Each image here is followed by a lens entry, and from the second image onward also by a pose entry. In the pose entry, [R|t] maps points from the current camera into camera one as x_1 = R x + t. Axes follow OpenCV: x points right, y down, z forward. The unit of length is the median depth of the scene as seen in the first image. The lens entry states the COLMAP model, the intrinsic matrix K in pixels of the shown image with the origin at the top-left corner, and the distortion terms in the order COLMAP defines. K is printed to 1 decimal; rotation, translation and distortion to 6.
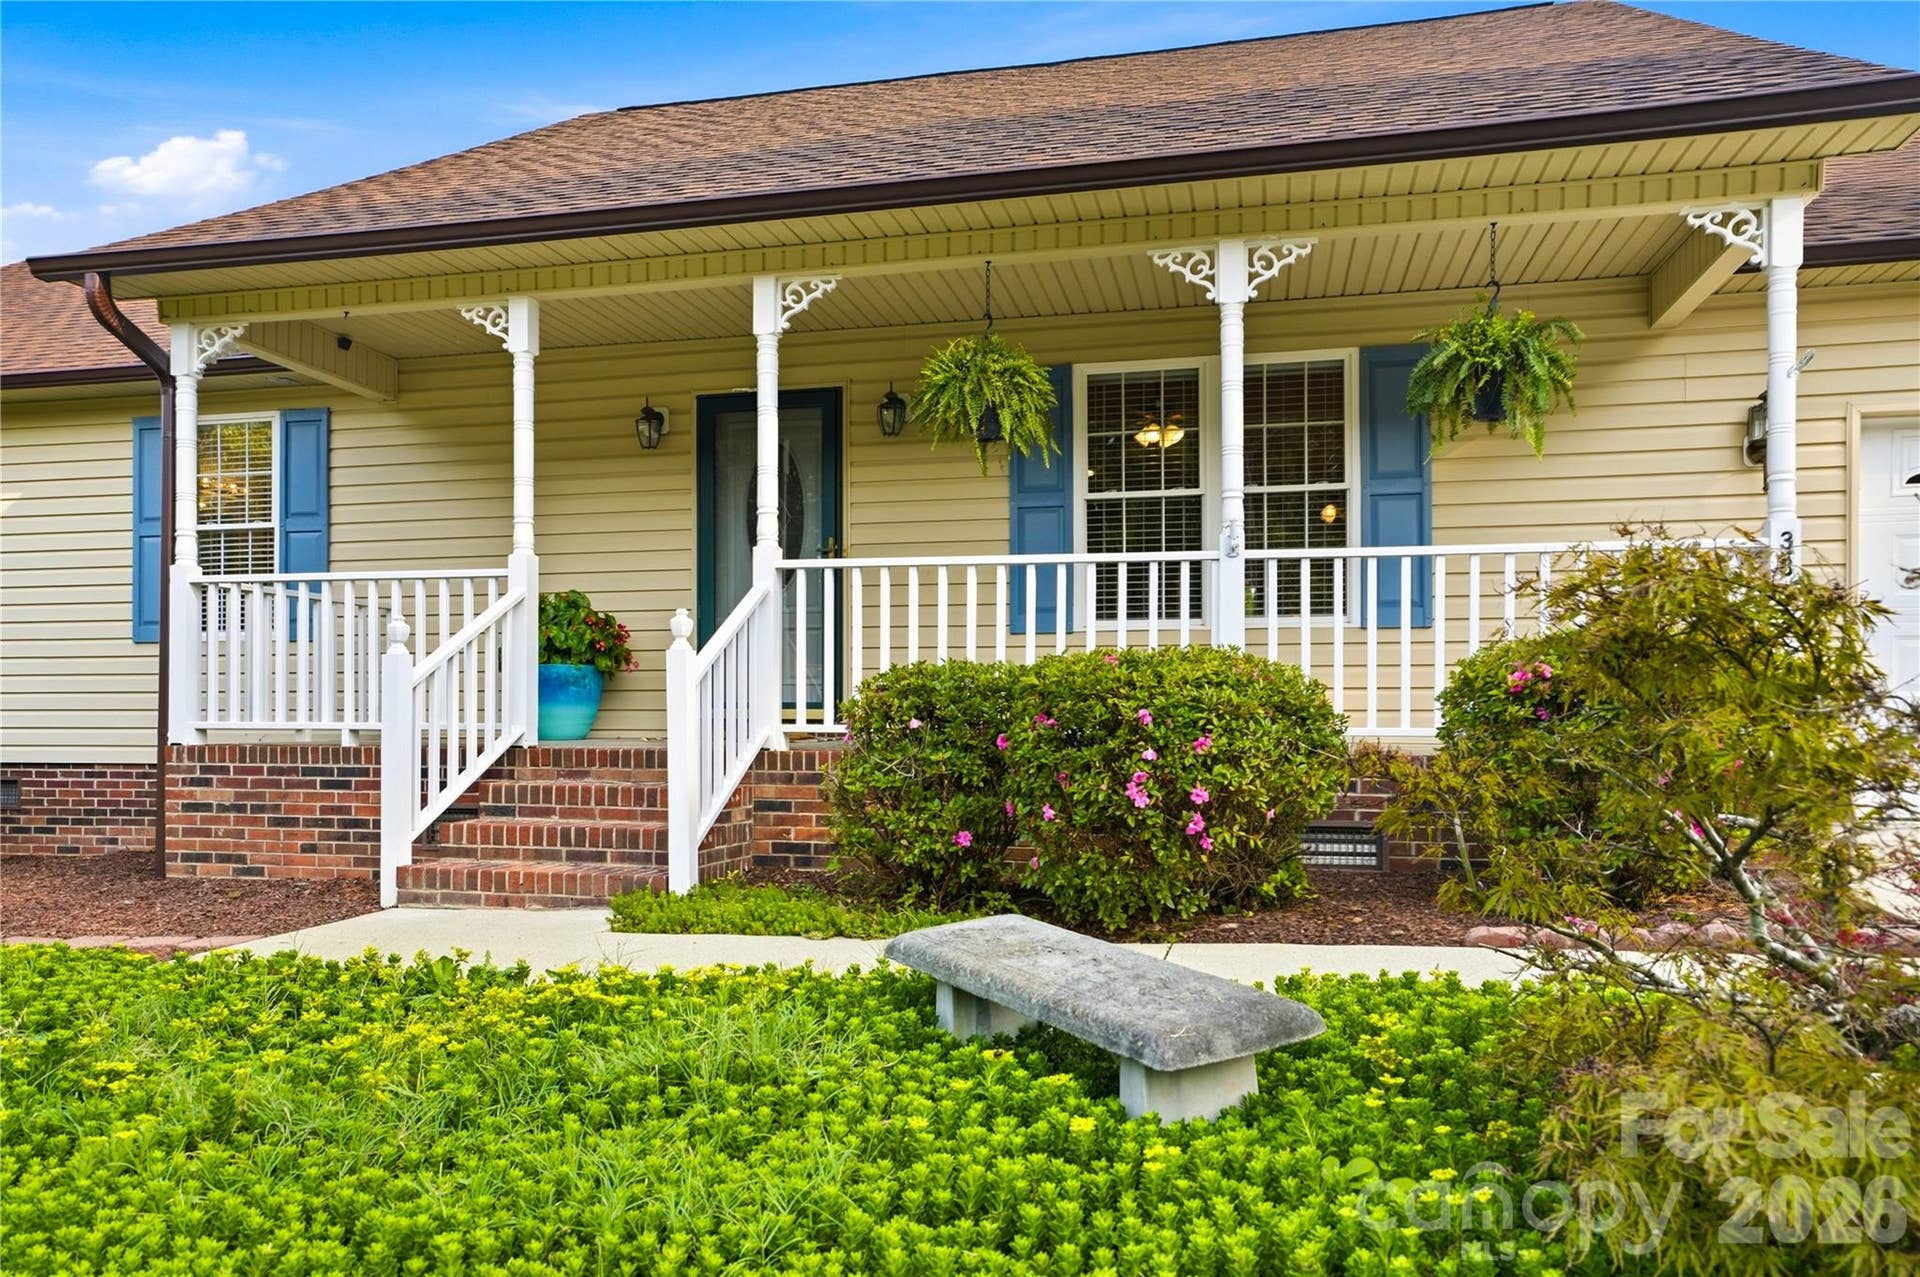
lens RADIAL K [[1342.7, 0, 958.2], [0, 1342.7, 694.7], [0, 0, 1]] dist [-0.102904, -0.000736]
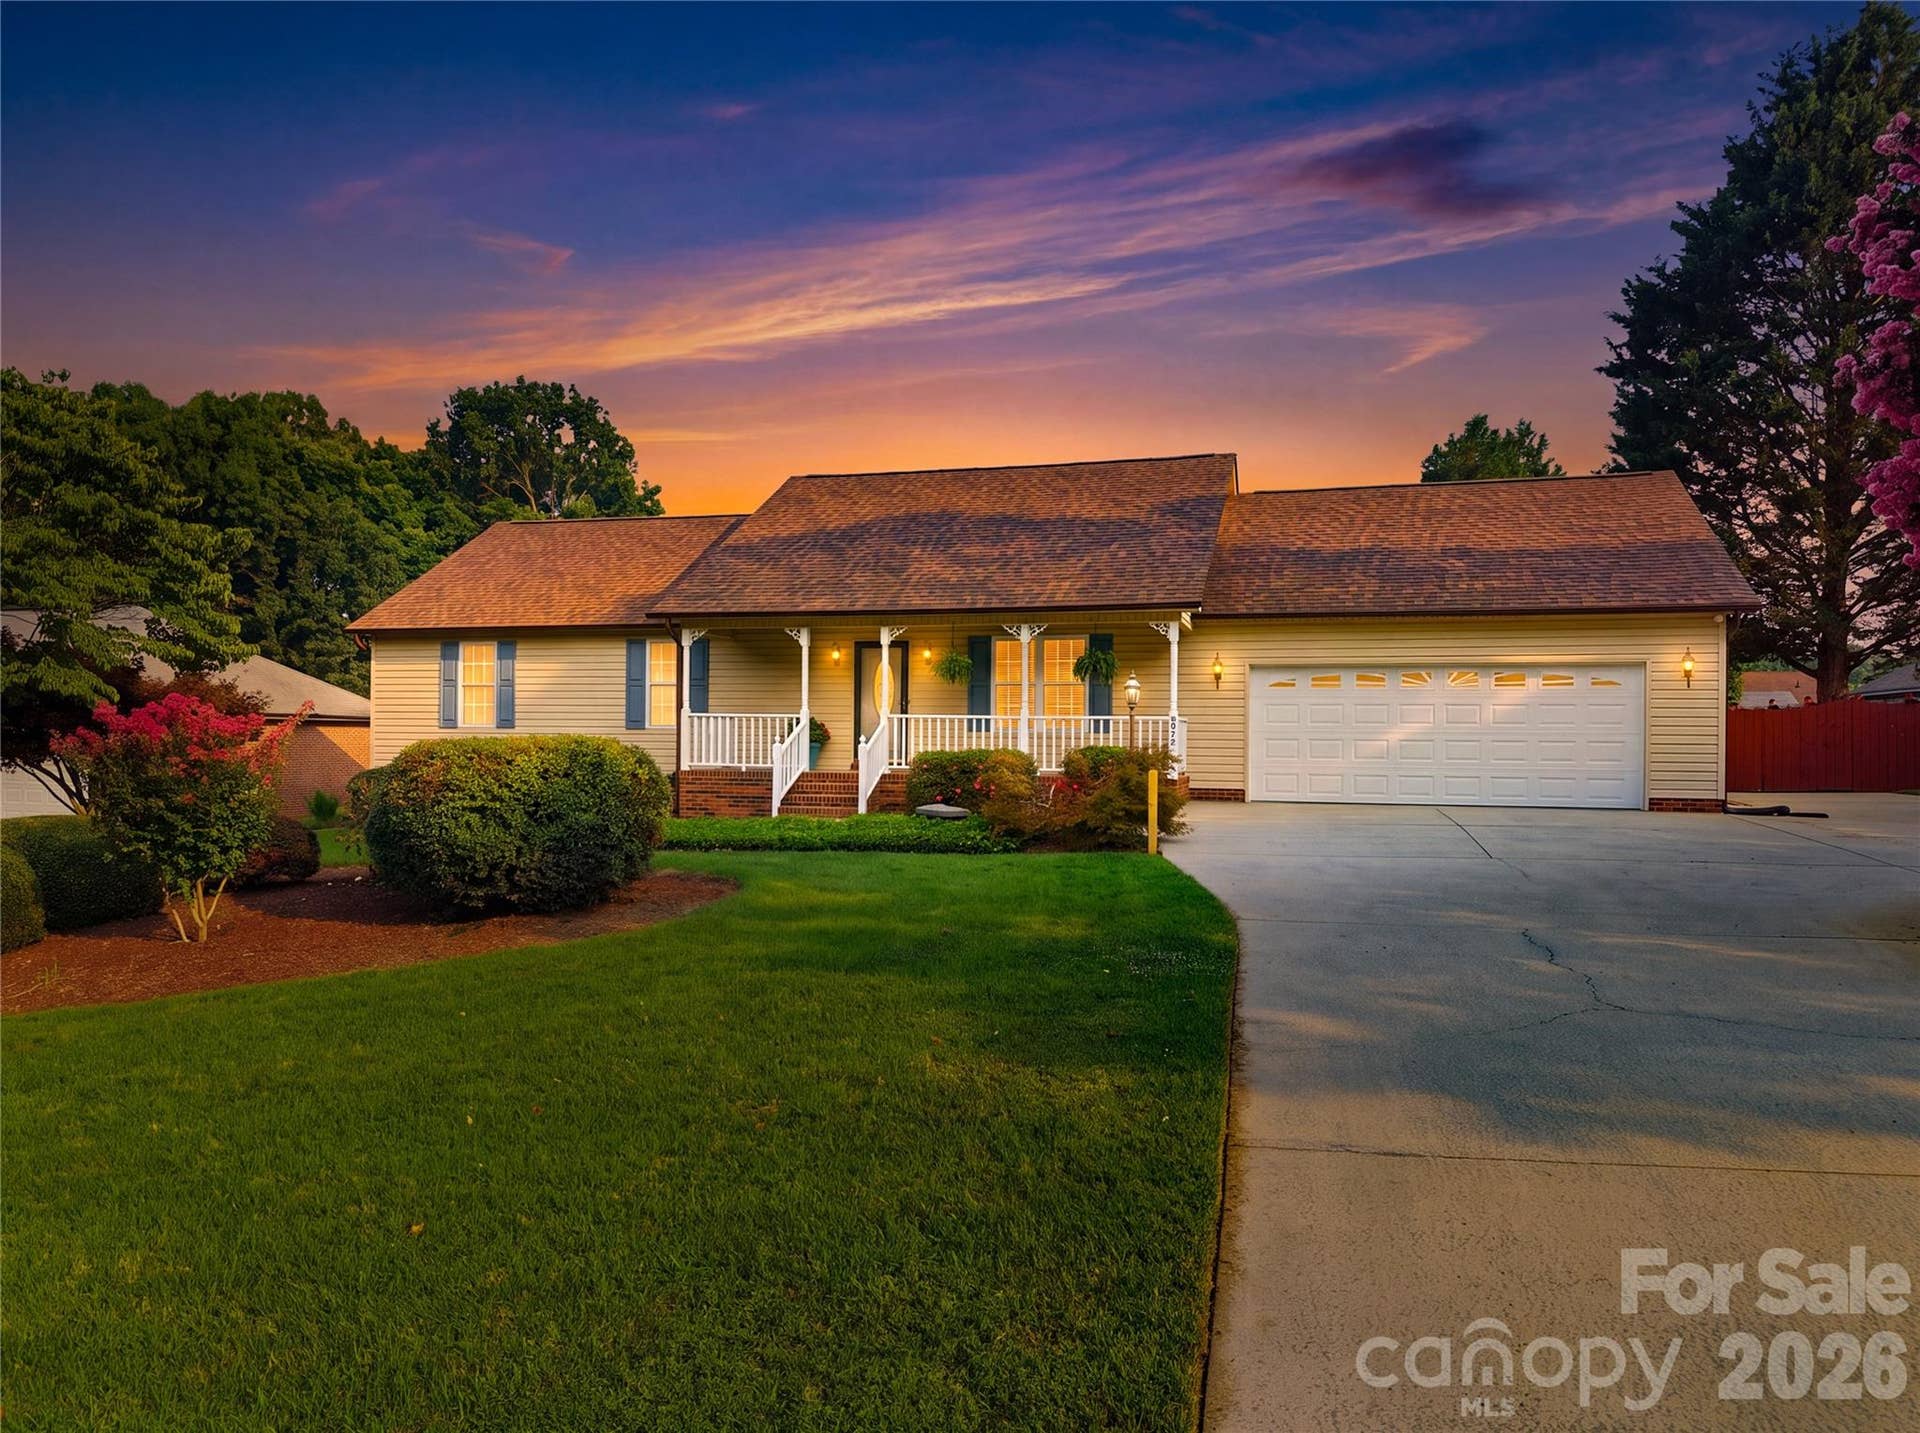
lens RADIAL K [[1355.9, 0, 960.0], [0, 1355.9, 716.5], [0, 0, 1]] dist [0.001661, 0.004694]
pose [[0.997460, 0.009080, -0.070650, 0.258751], [-0.009261, 0.999955, -0.002231, -0.088813], [0.070626, 0.002879, 0.997499, -2.159936]]
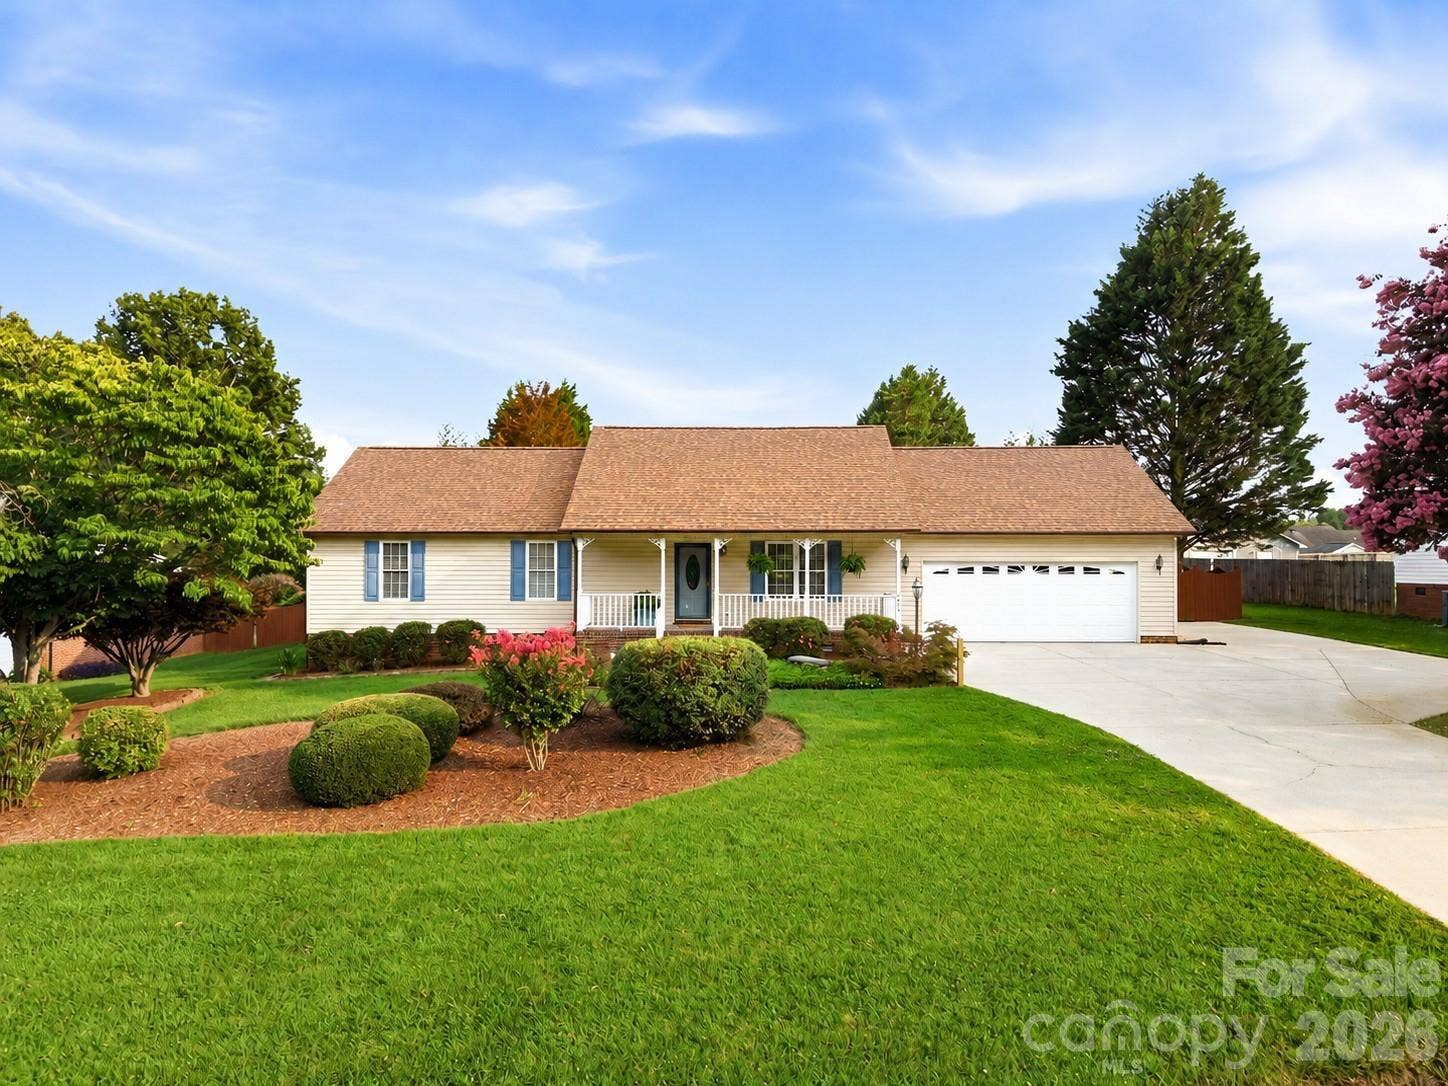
lens RADIAL K [[1031.0, 0, 724.0], [0, 1031.0, 543.0], [0, 0, 1]] dist [0.023873, 0.000441]
pose [[0.977318, 0.005622, 0.211702, -0.924218], [-0.005685, 0.999984, -0.000313, -0.287178], [-0.211700, -0.000897, 0.977334, -2.777239]]
